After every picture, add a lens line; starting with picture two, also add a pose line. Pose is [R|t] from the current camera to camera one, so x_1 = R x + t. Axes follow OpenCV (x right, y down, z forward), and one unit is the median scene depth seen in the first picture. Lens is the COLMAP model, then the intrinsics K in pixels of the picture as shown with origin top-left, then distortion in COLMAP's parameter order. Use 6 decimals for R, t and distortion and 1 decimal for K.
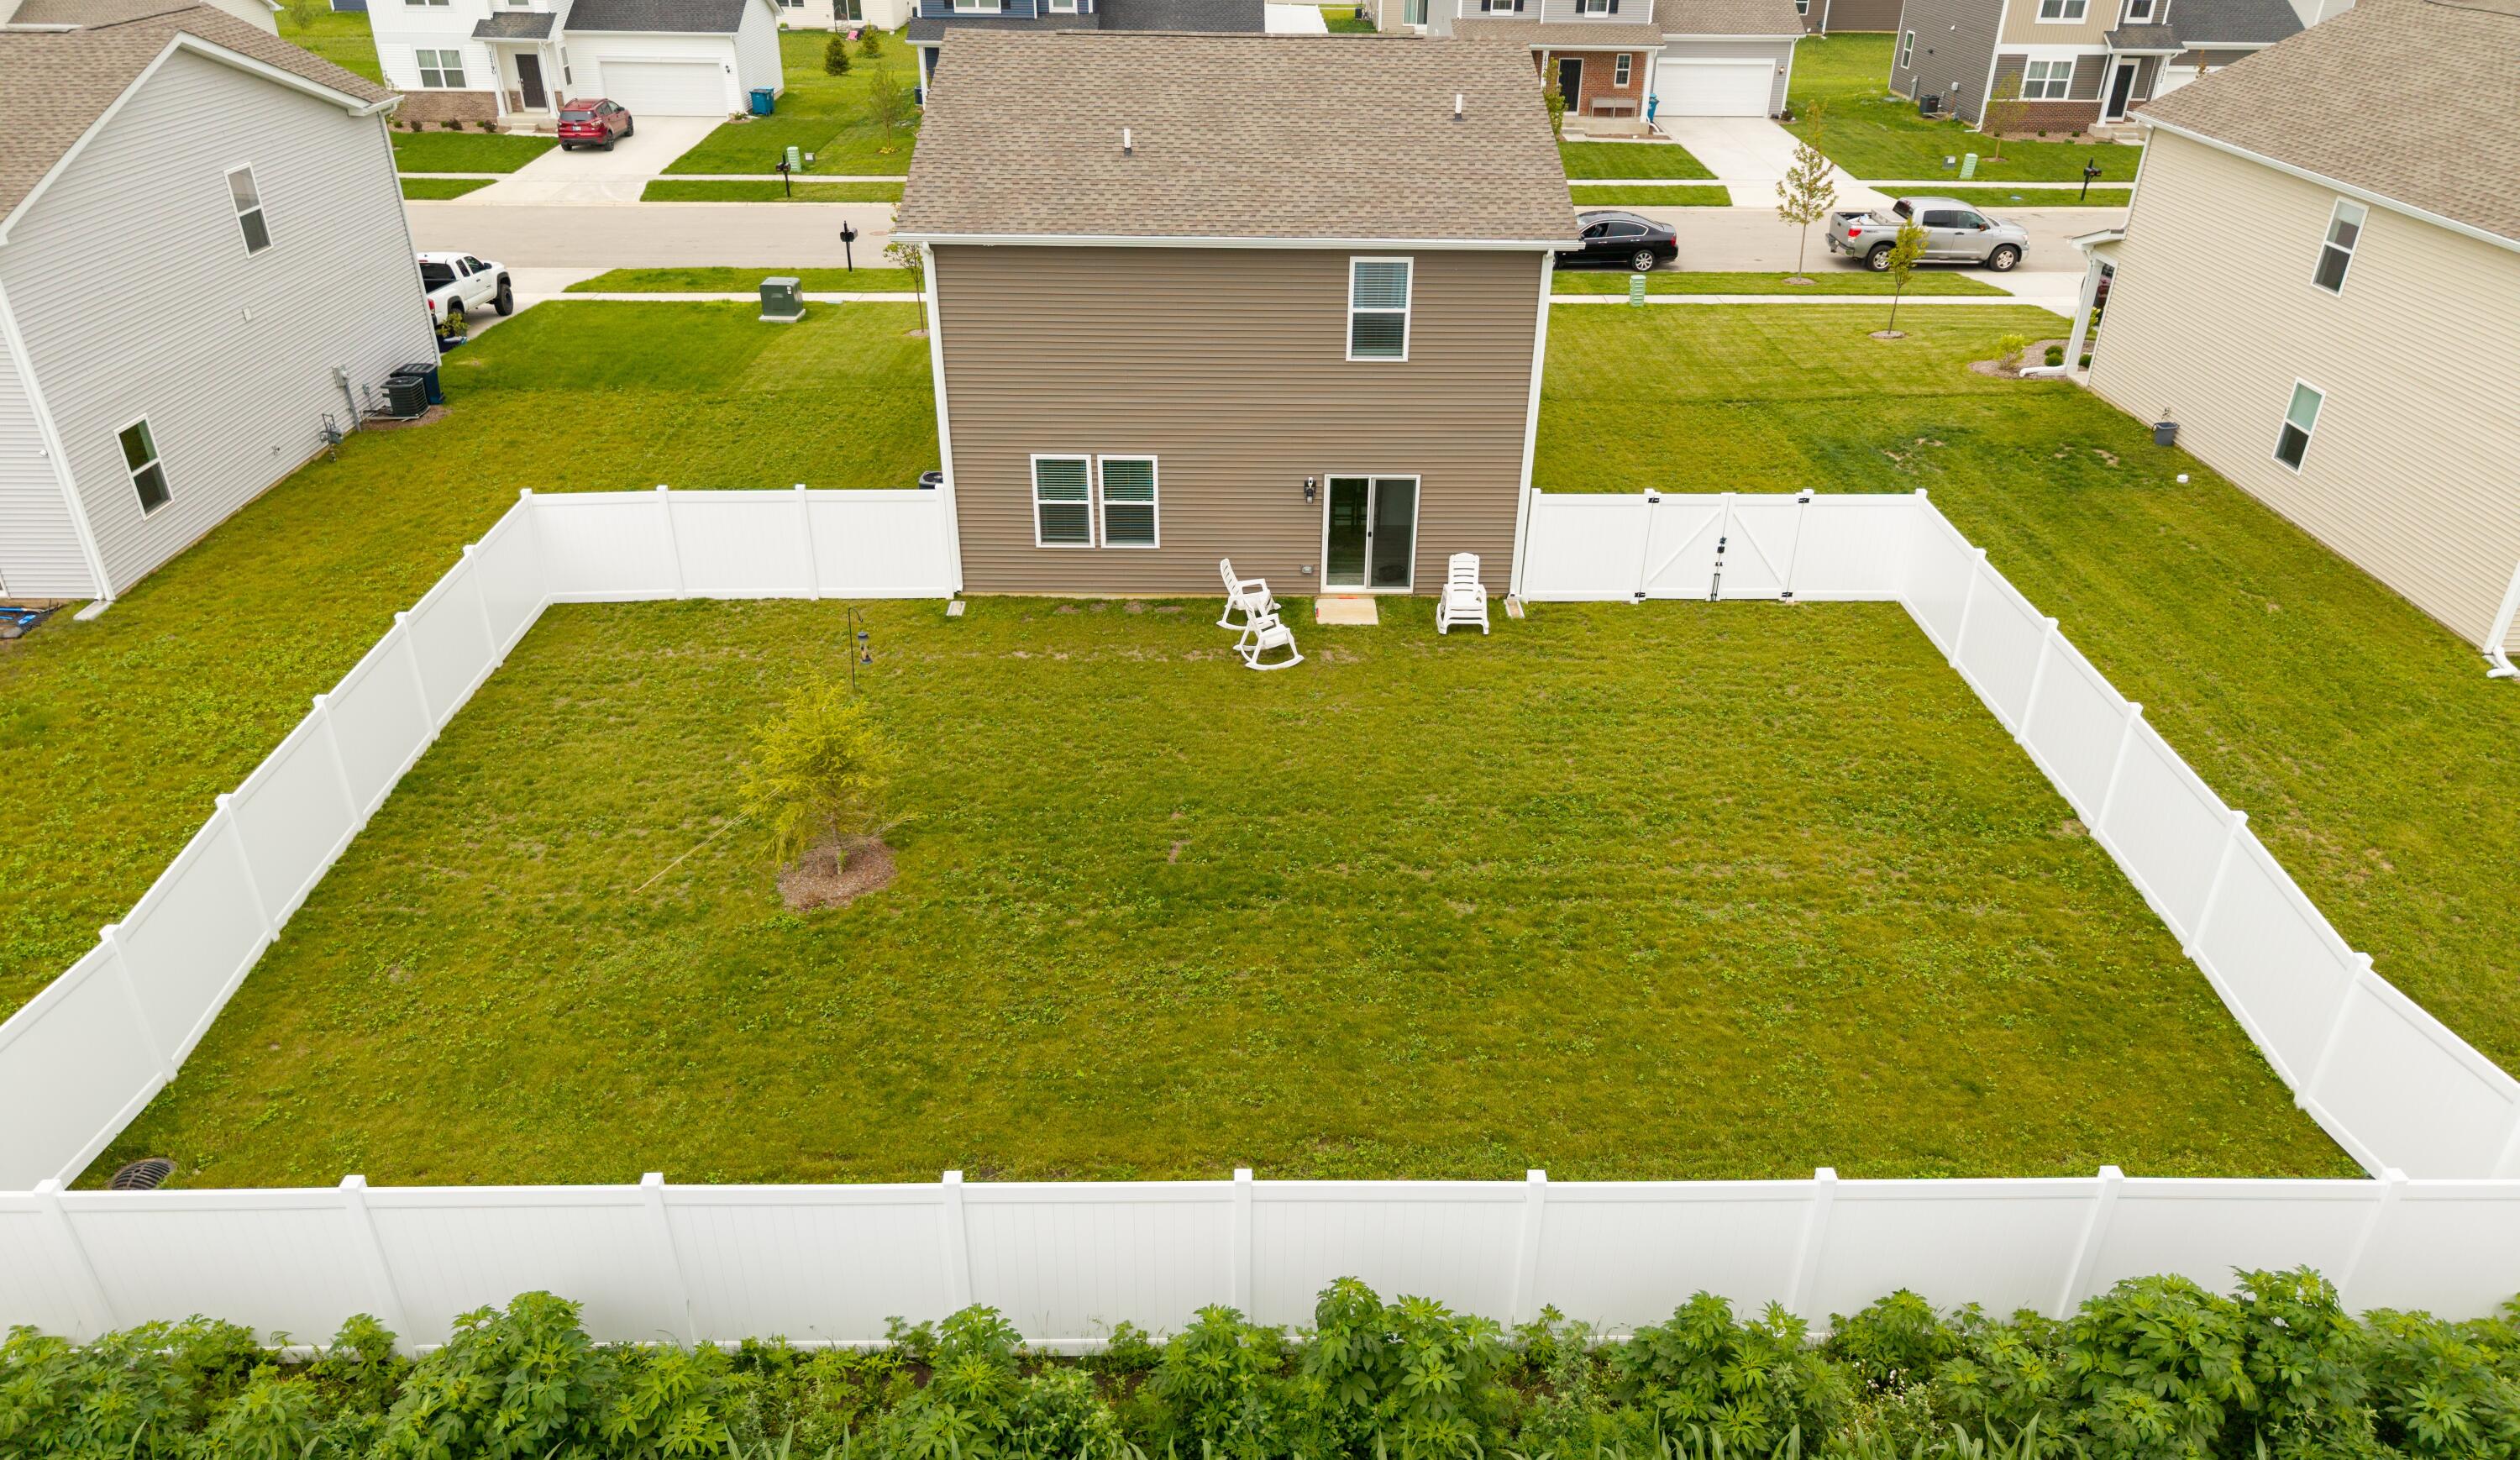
lens RADIAL K [[1696.4, 0, 1262.2], [0, 1696.4, 803.0], [0, 0, 1]] dist [-0.005821, 0.000499]
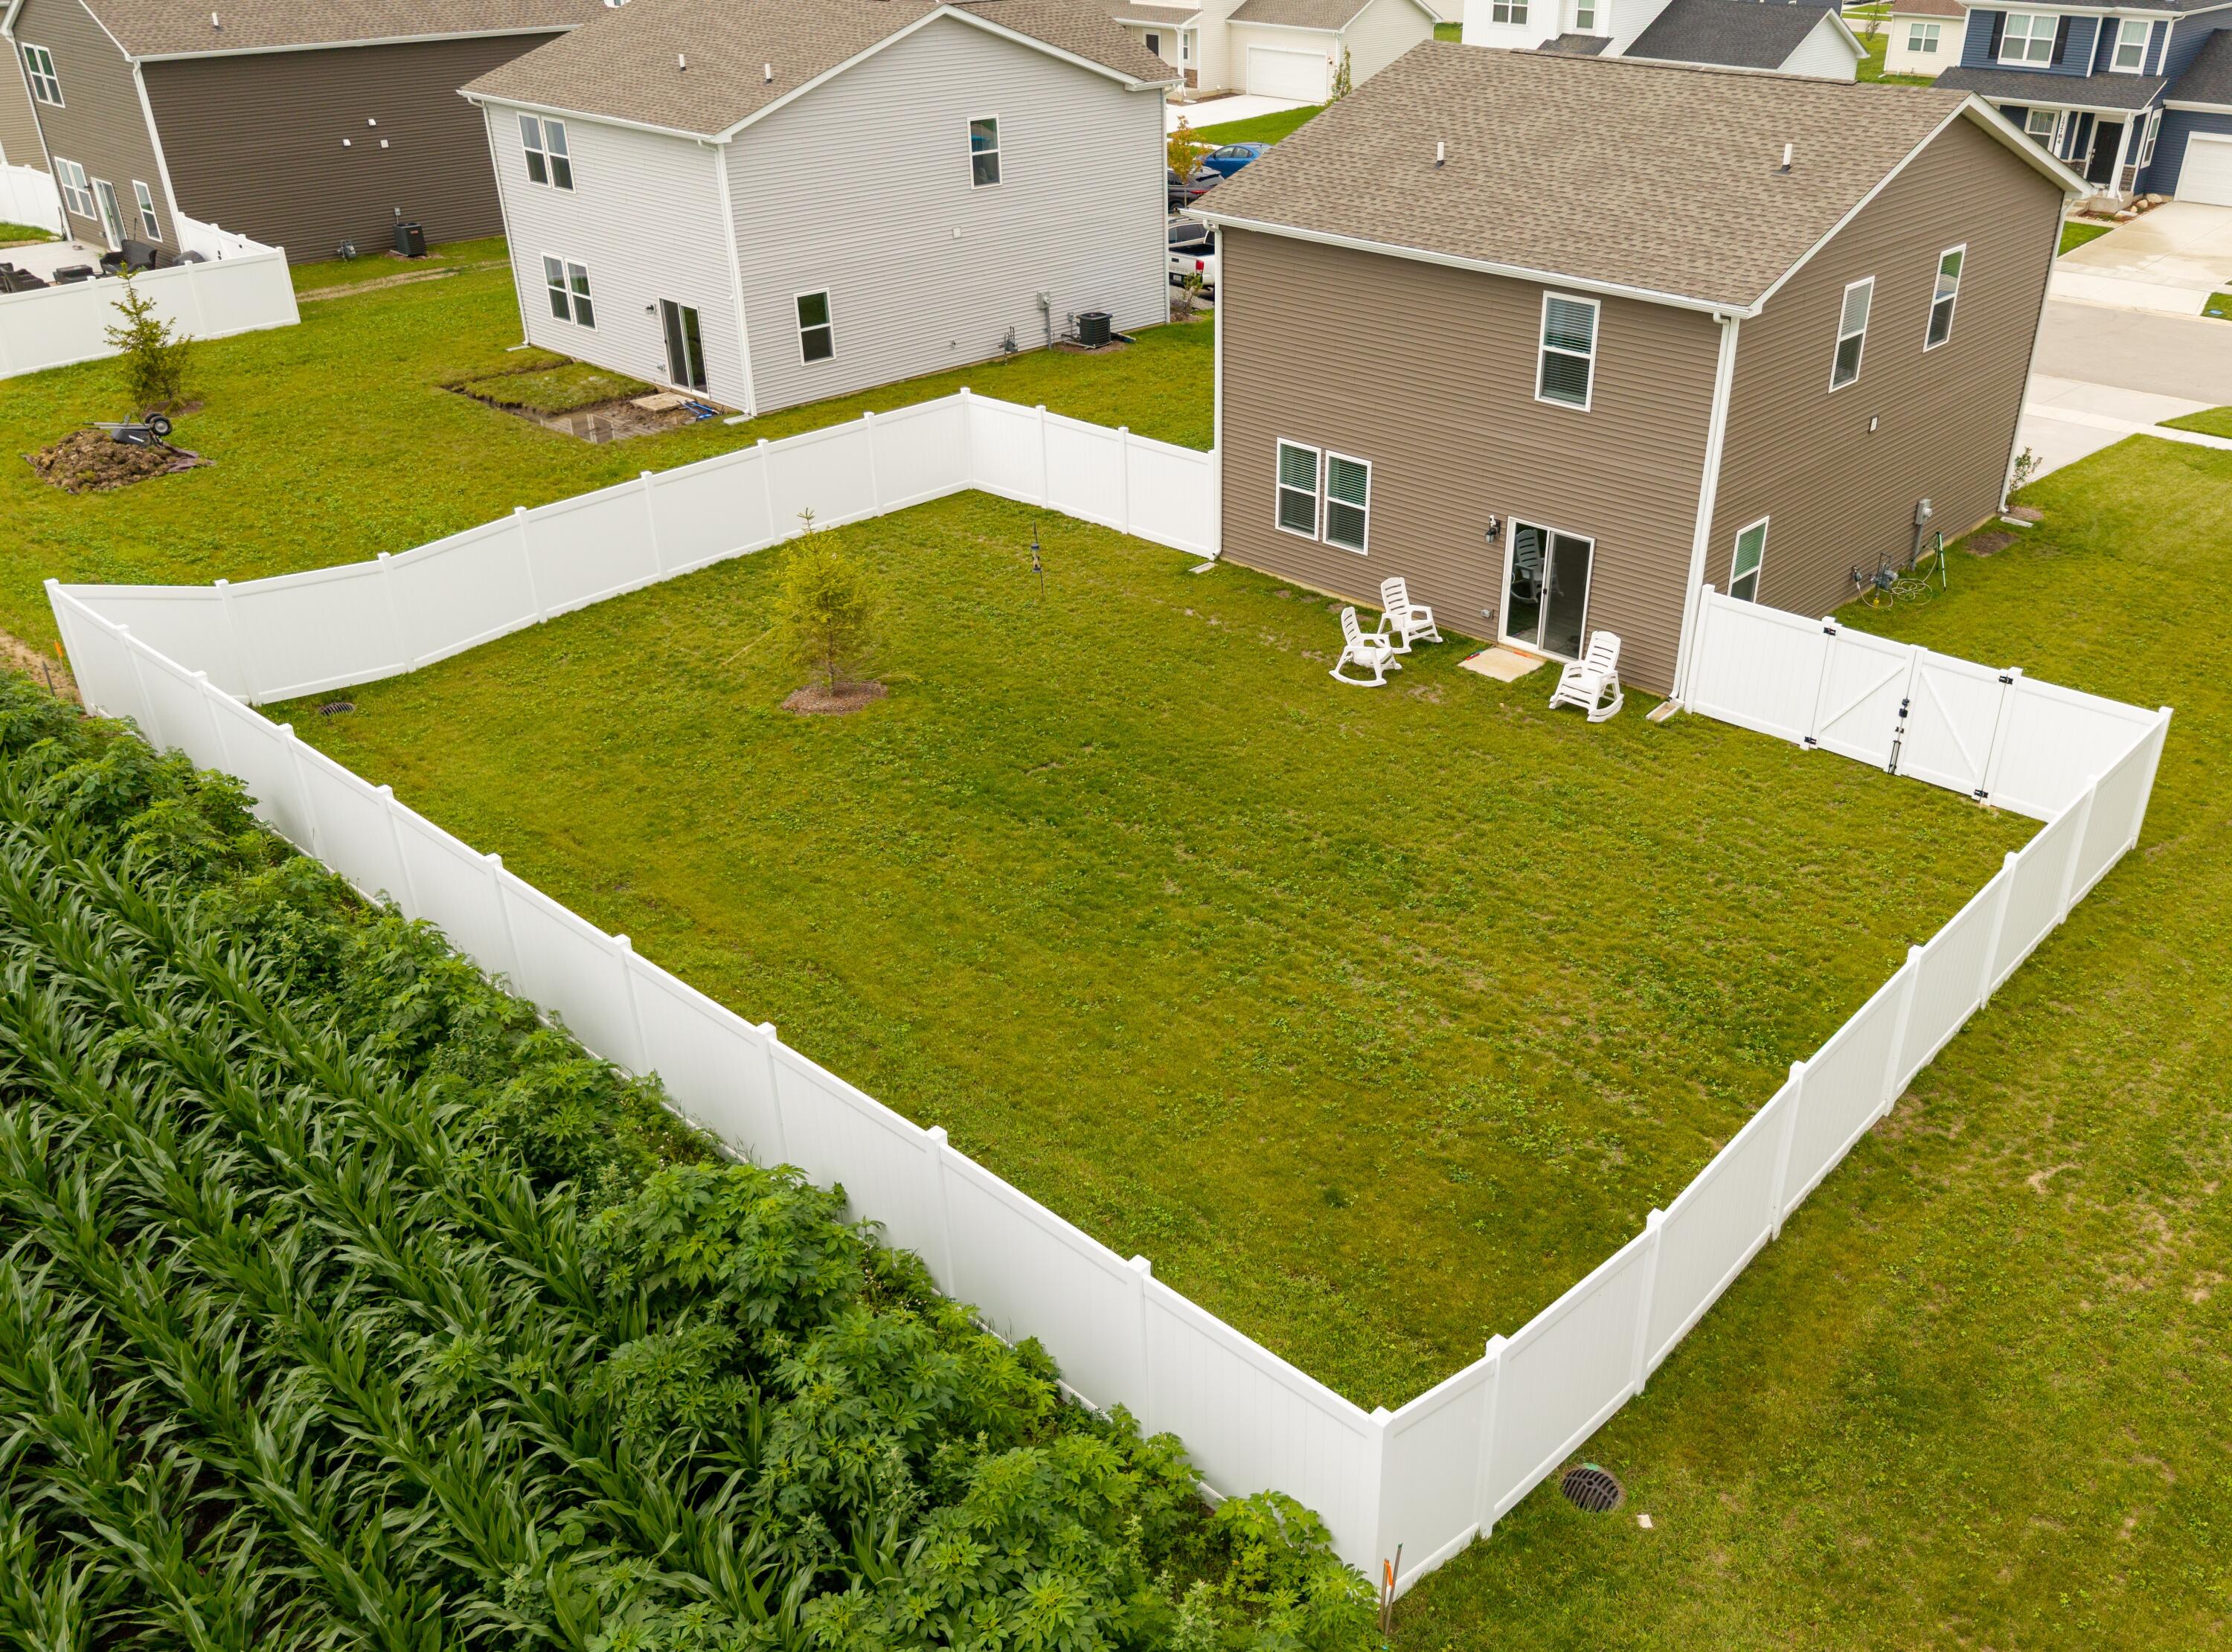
lens RADIAL K [[1905.4, 0, 1217.2], [0, 1905.4, 870.2], [0, 0, 1]] dist [0.019441, 0.003518]
pose [[0.726862, 0.325371, -0.604819, 0.621641], [-0.349464, 0.933344, 0.082125, -0.038518], [0.591225, 0.151669, 0.792117, 0.082092]]
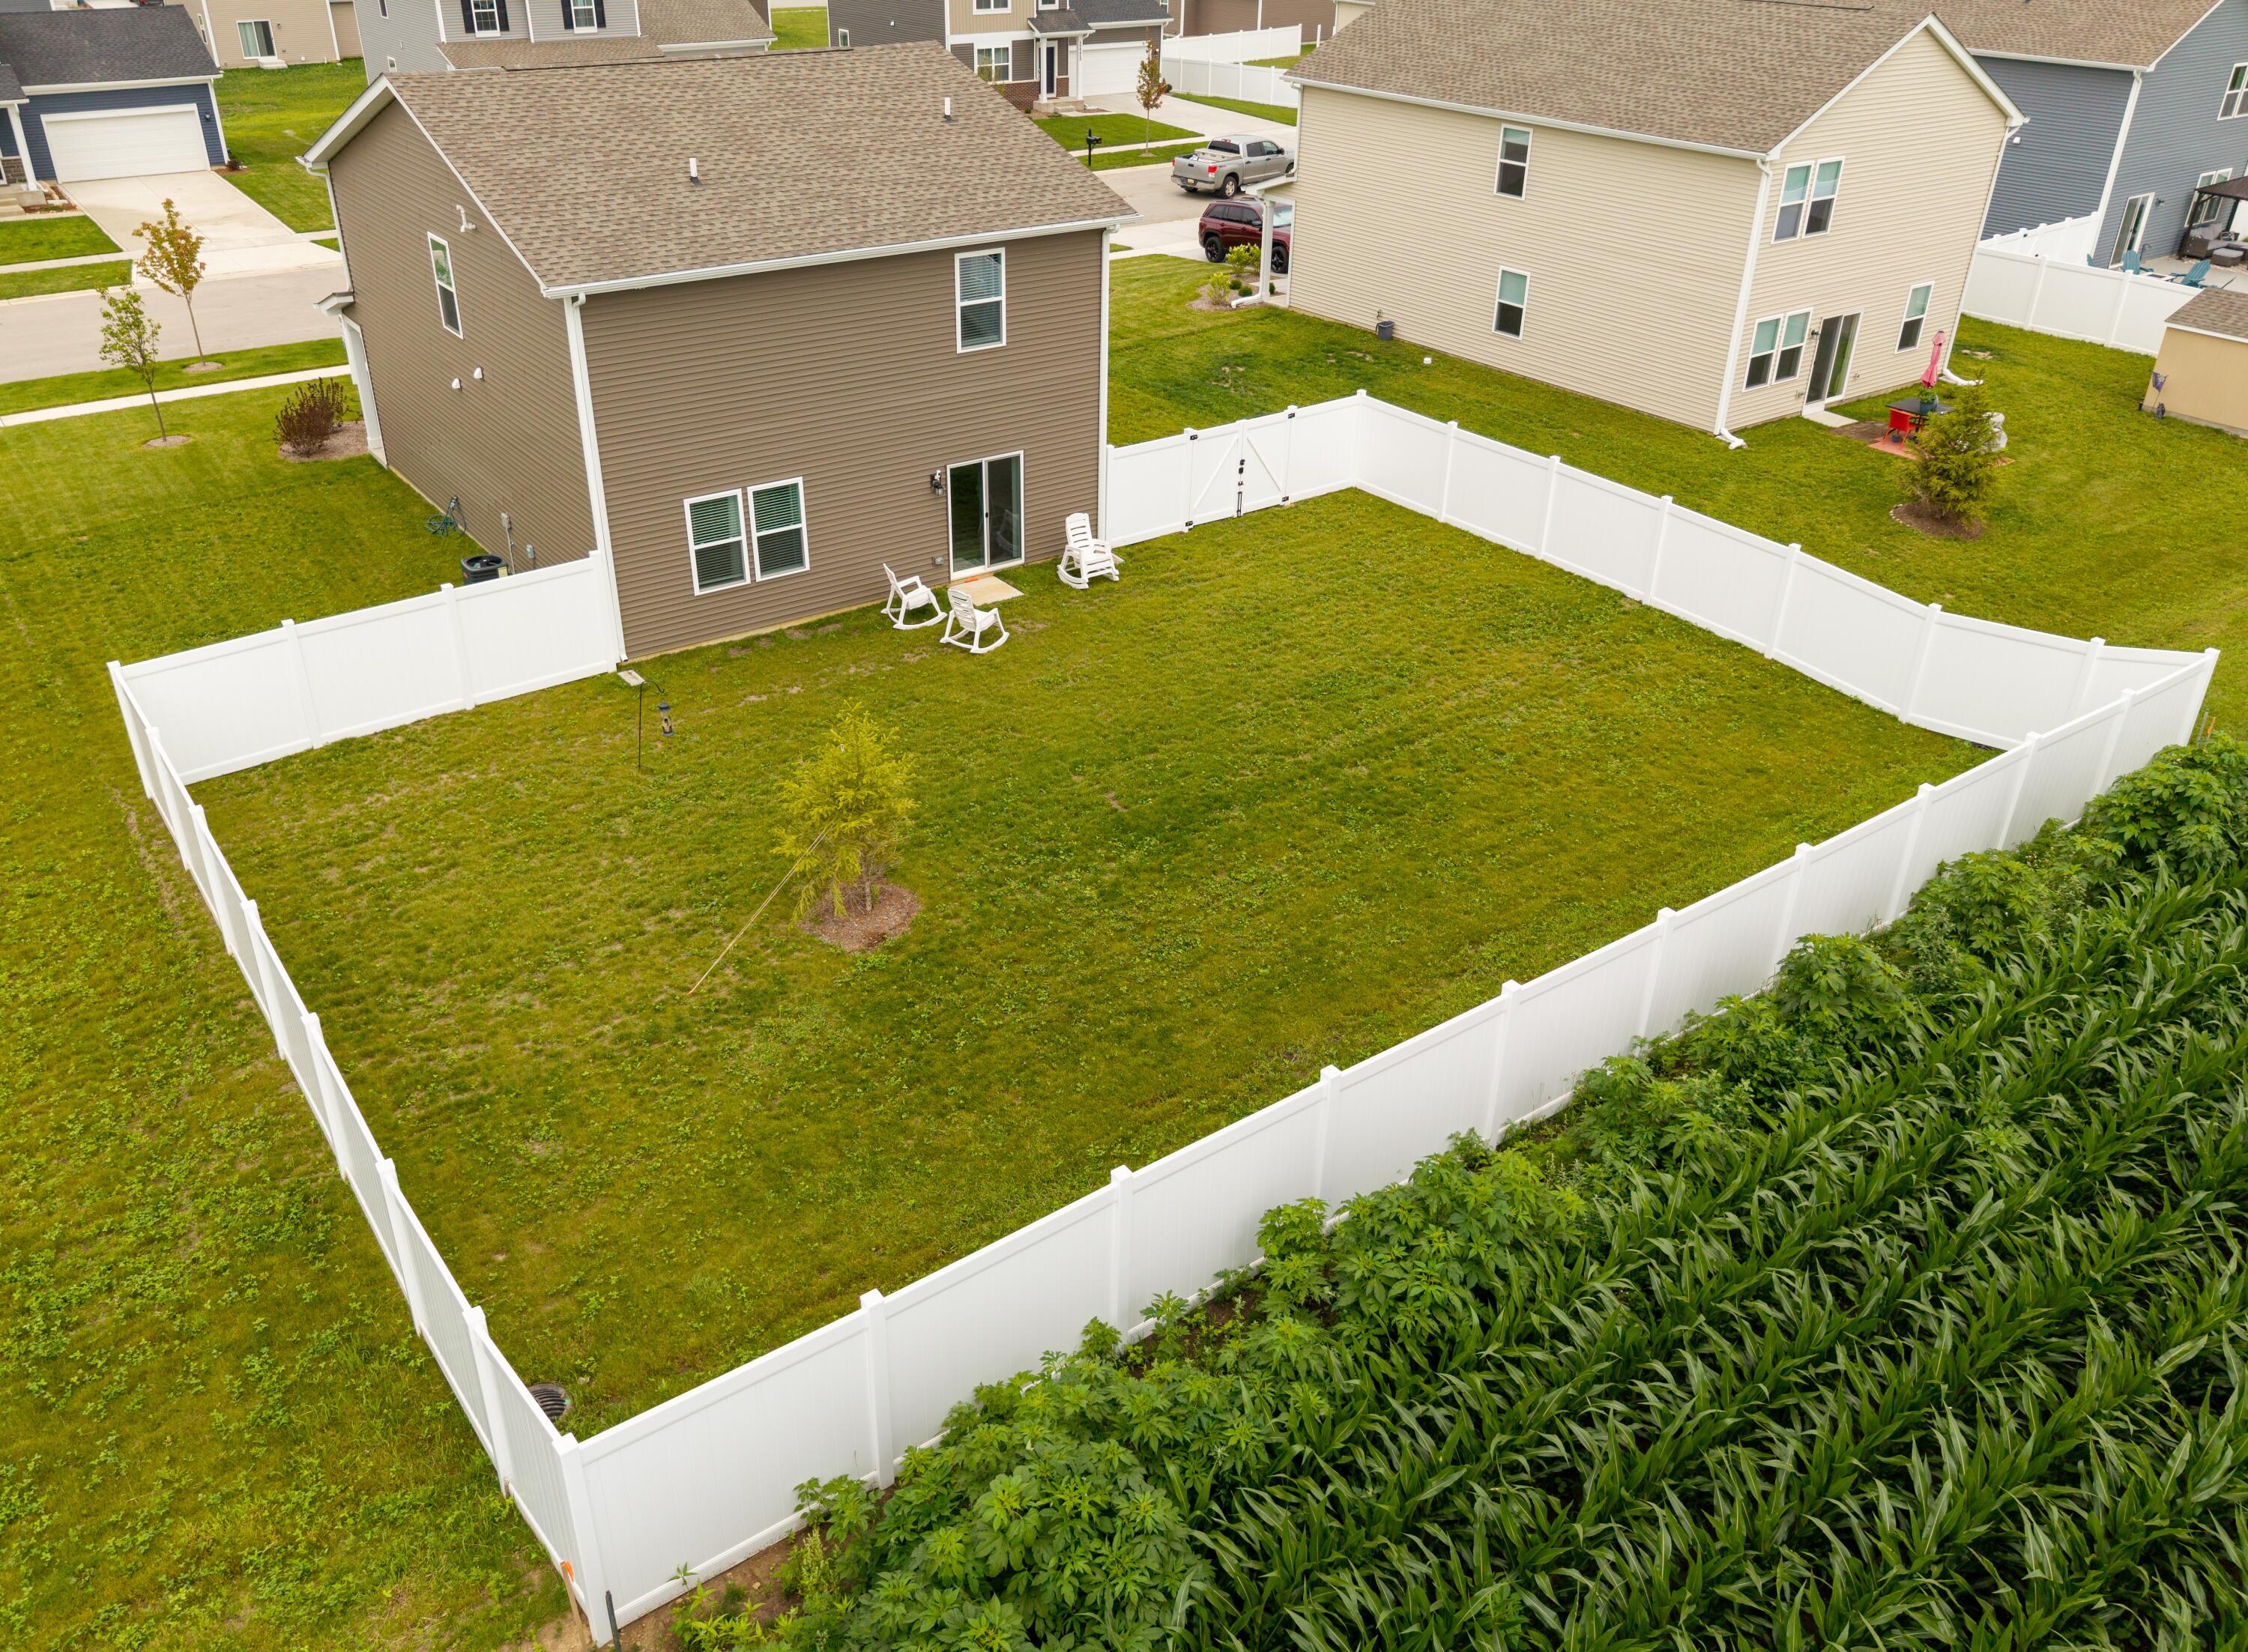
lens RADIAL K [[1768.6, 0, 1124.0], [0, 1768.6, 826.0], [0, 0, 1]] dist [0.010781, -0.012751]
pose [[0.811806, -0.286104, 0.509034, -0.486205], [0.291731, 0.953871, 0.070873, -0.026580], [-0.505829, 0.090966, 0.857824, 0.027767]]
